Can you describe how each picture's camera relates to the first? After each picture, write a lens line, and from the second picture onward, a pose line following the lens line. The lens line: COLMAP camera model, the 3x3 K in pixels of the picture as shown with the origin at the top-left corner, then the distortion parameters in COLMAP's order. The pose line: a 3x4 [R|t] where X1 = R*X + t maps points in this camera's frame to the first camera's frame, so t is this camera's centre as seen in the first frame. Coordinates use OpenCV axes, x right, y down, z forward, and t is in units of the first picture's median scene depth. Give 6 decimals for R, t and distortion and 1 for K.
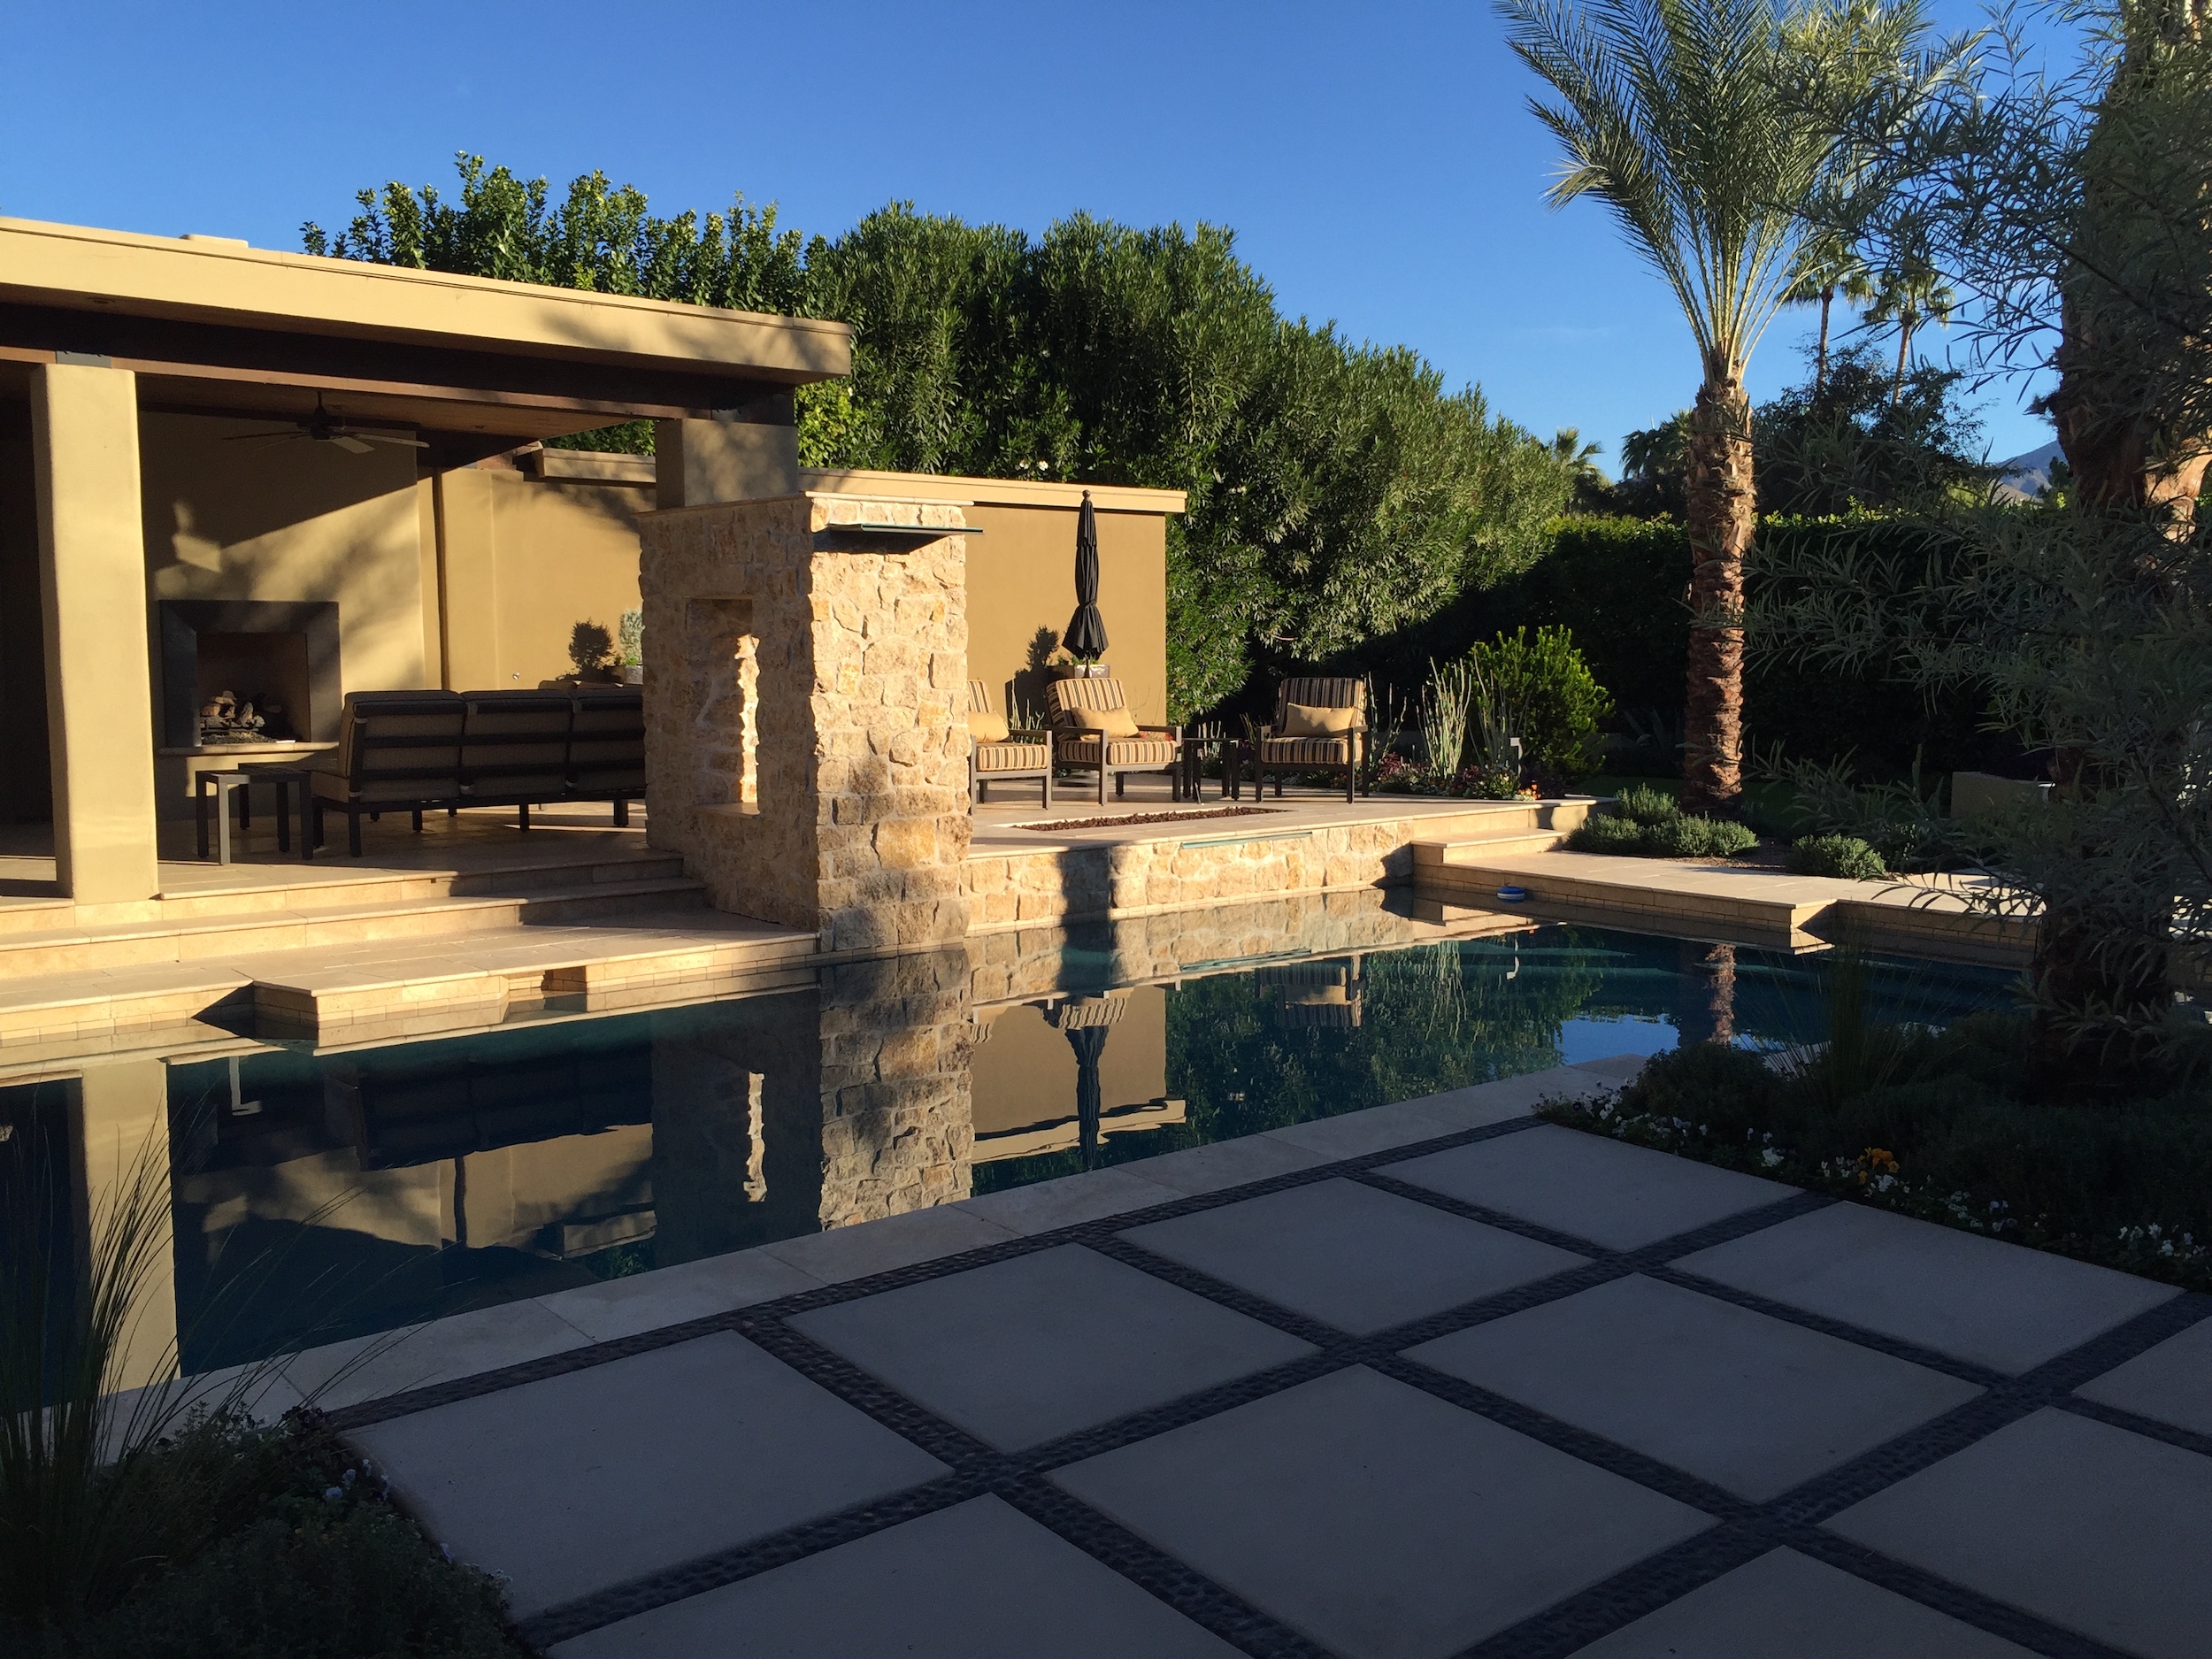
lens RADIAL K [[1895.3, 0, 1102.0], [0, 1895.3, 801.6], [0, 0, 1]] dist [0.075489, -0.105501]
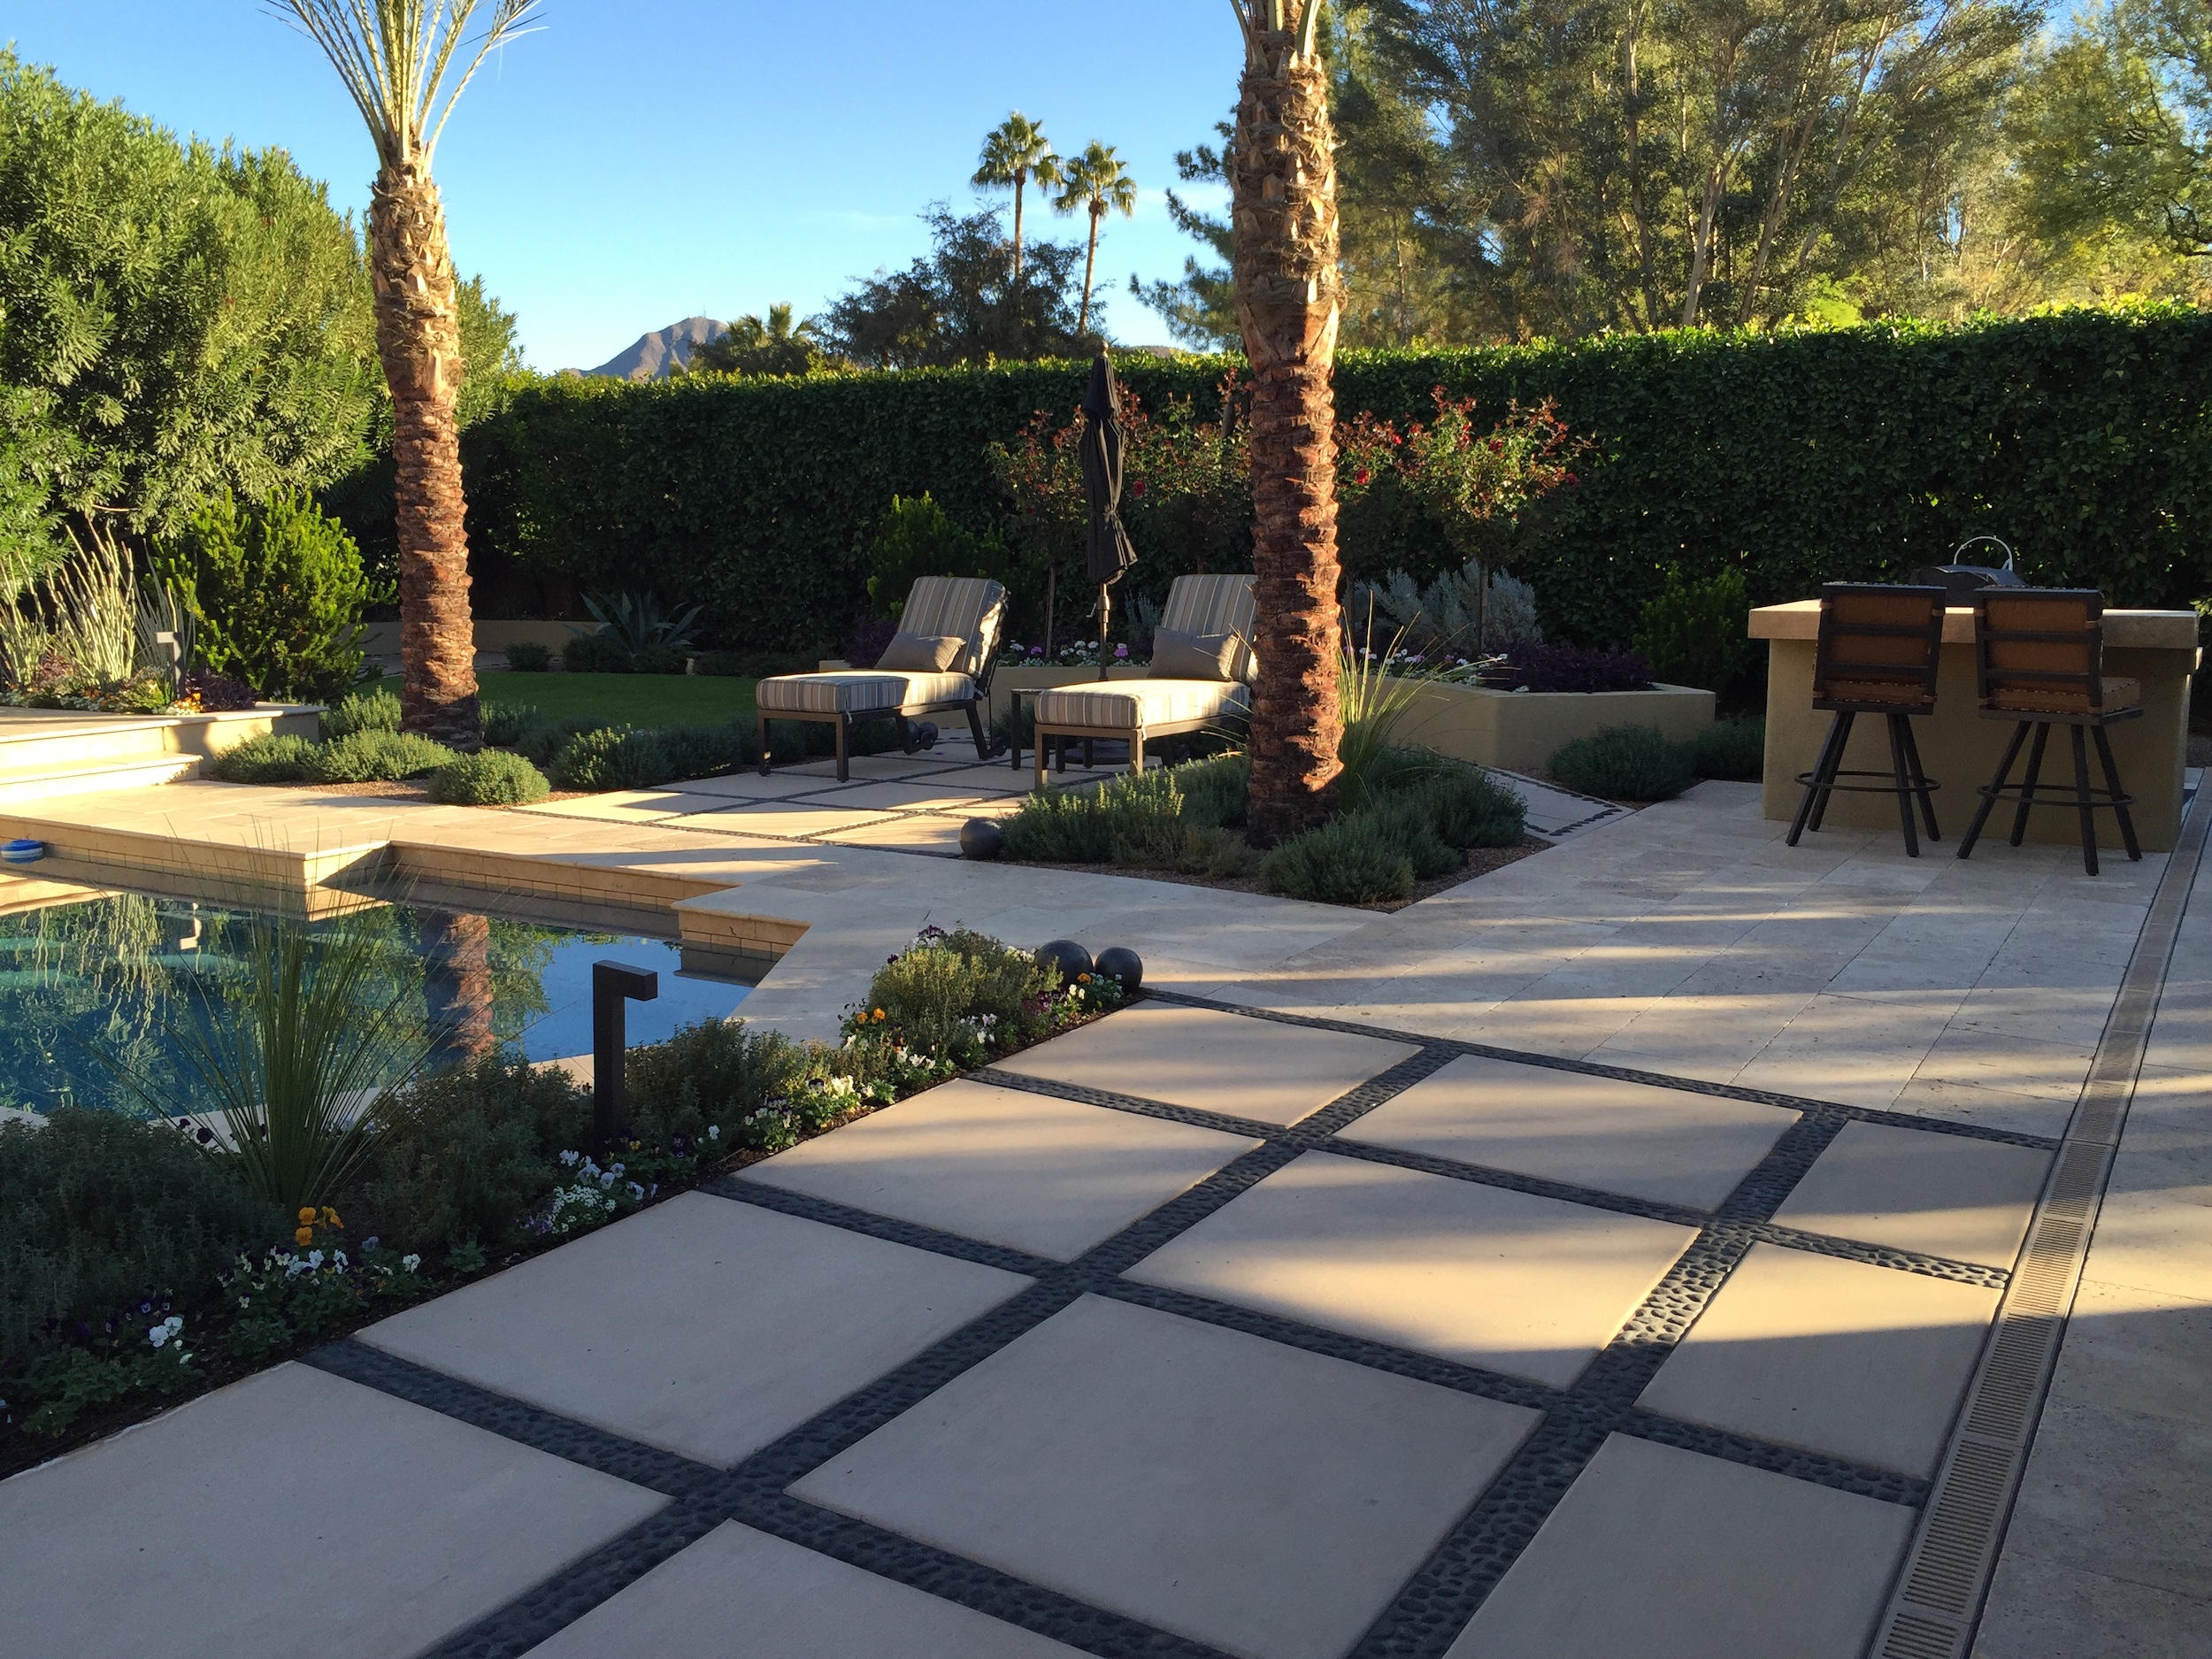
lens RADIAL K [[1892.5, 0, 1102.0], [0, 1892.5, 806.0], [0, 0, 1]] dist [0.078878, -0.106305]
pose [[0.938789, -0.053834, 0.340260, 0.337637], [0.033142, 0.997247, 0.066337, -0.003076], [-0.342894, -0.051000, 0.937989, 0.169256]]
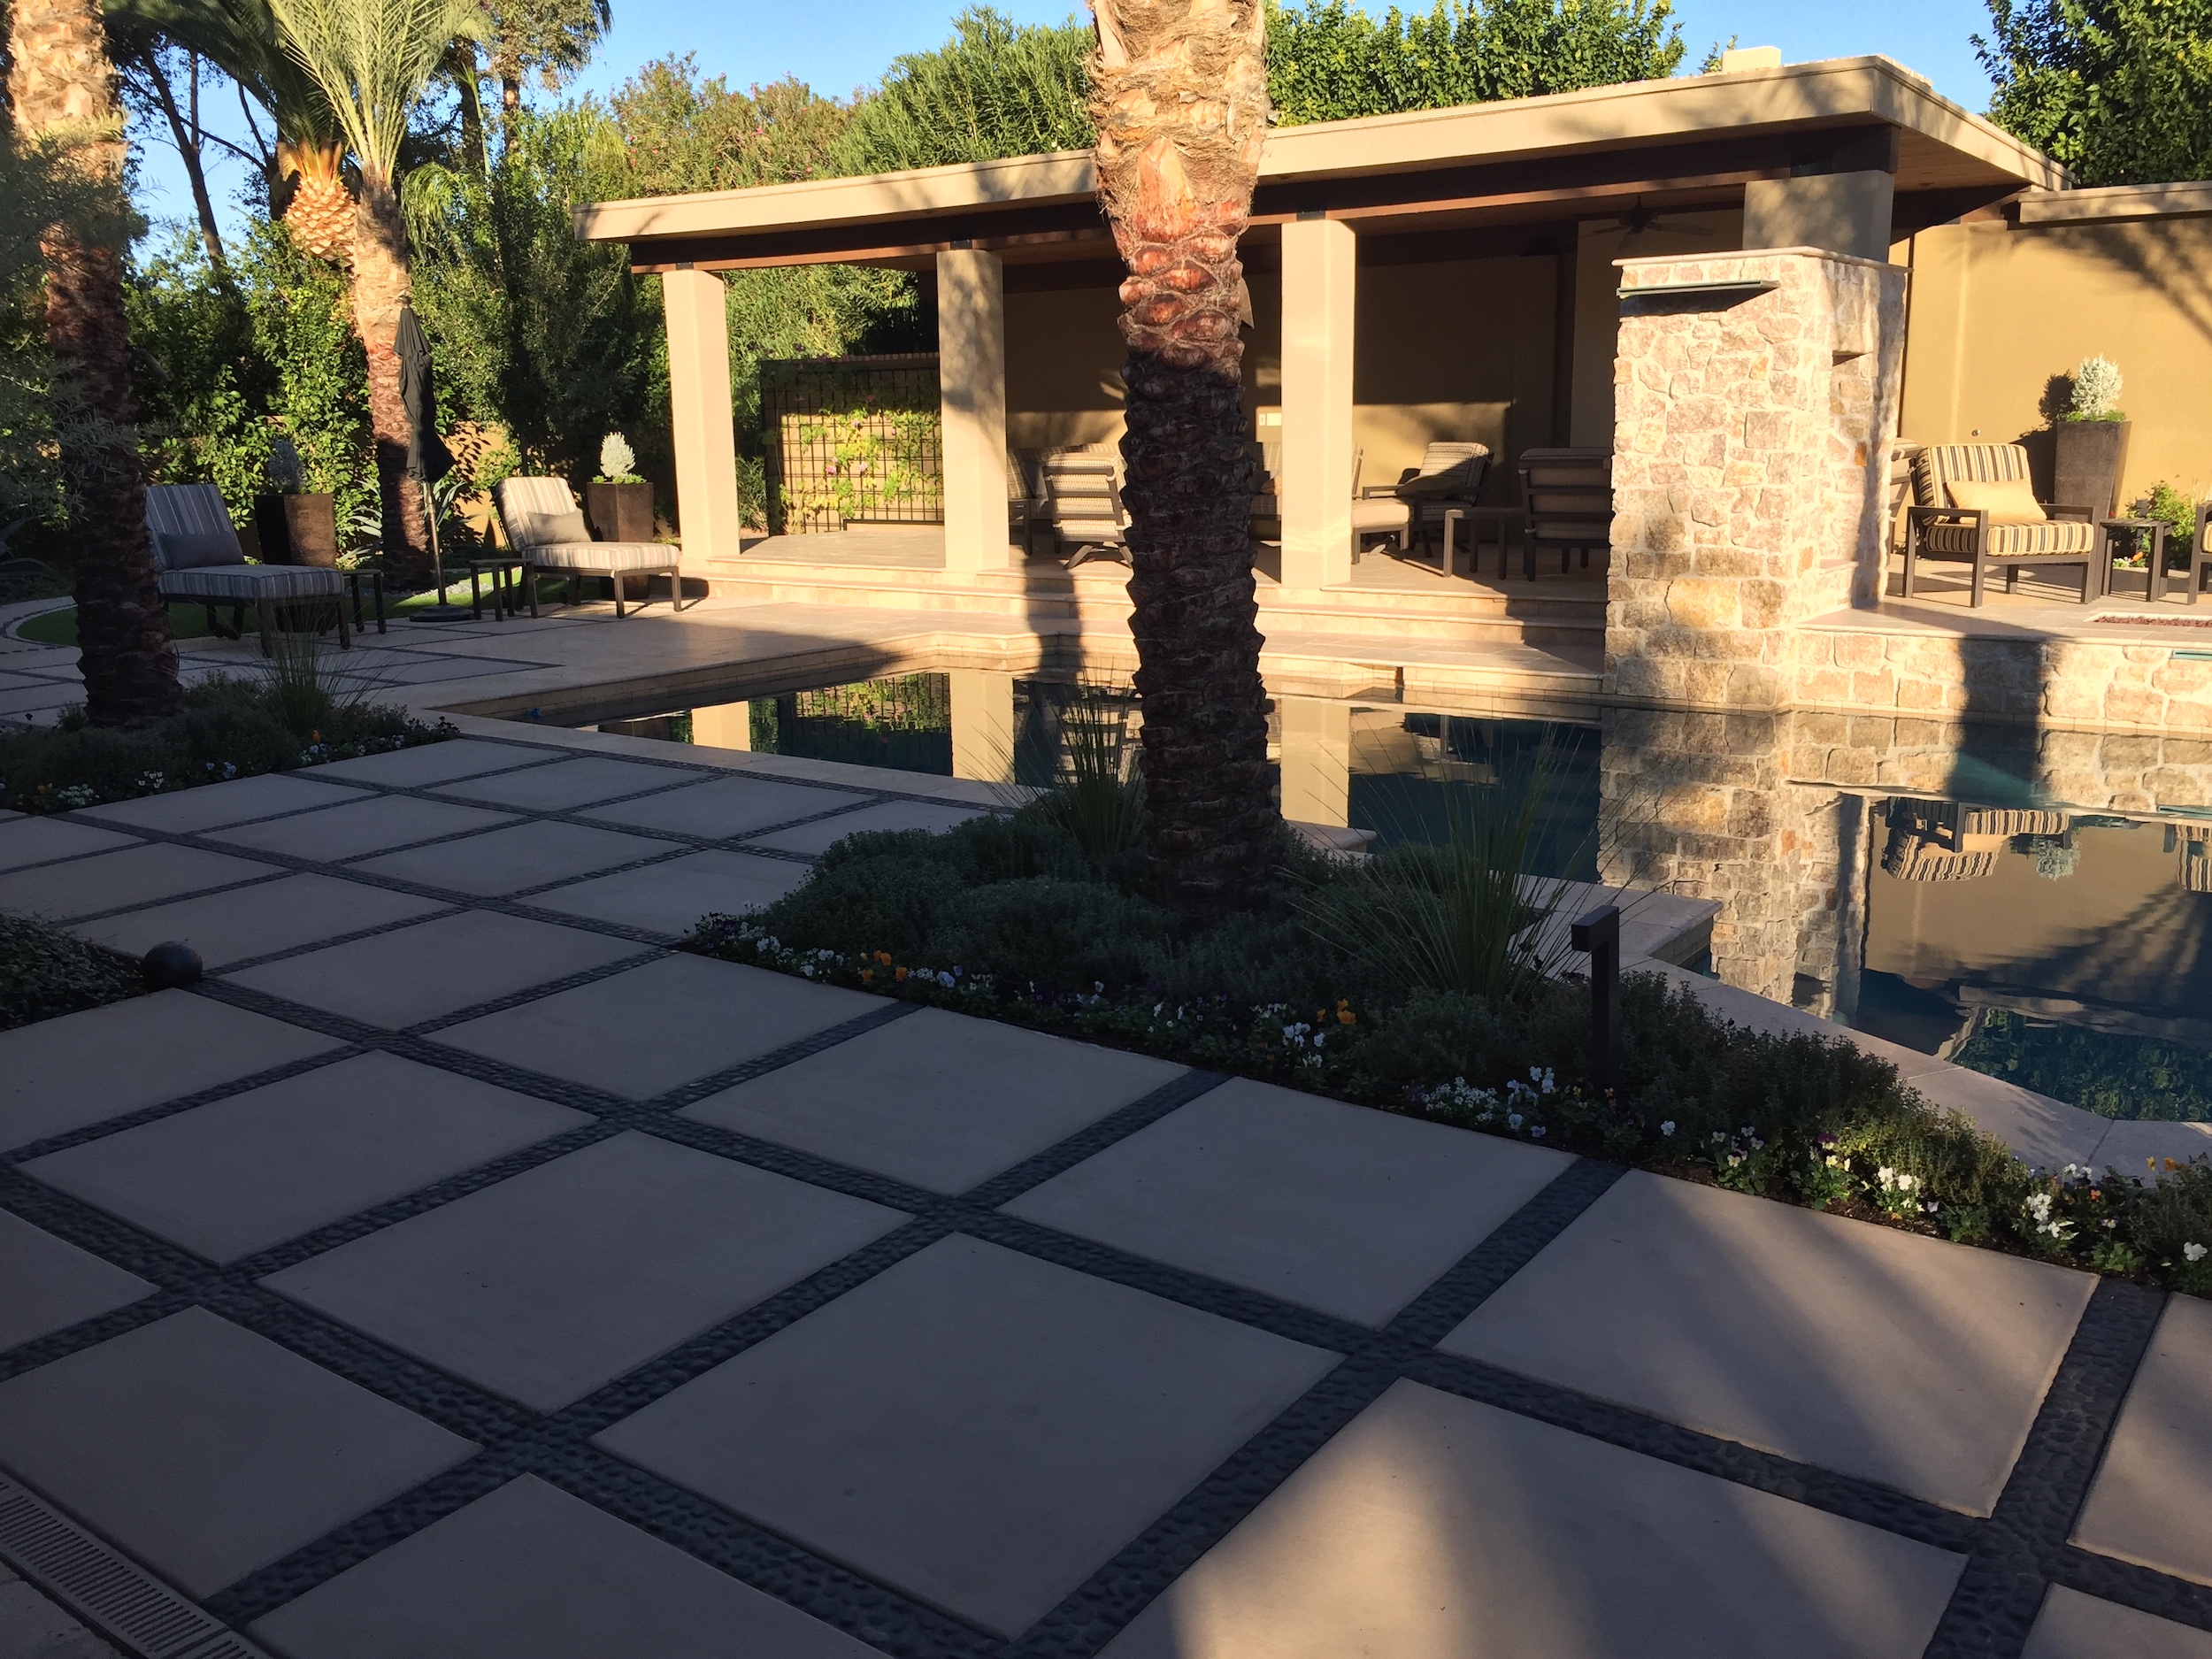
lens RADIAL K [[1893.4, 0, 1099.0], [0, 1893.4, 800.2], [0, 0, 1]] dist [0.076042, -0.101688]
pose [[0.257891, 0.186080, -0.948086, 0.634108], [-0.065133, 0.982394, 0.175097, -0.025248], [0.963976, 0.016595, 0.265471, 0.327697]]
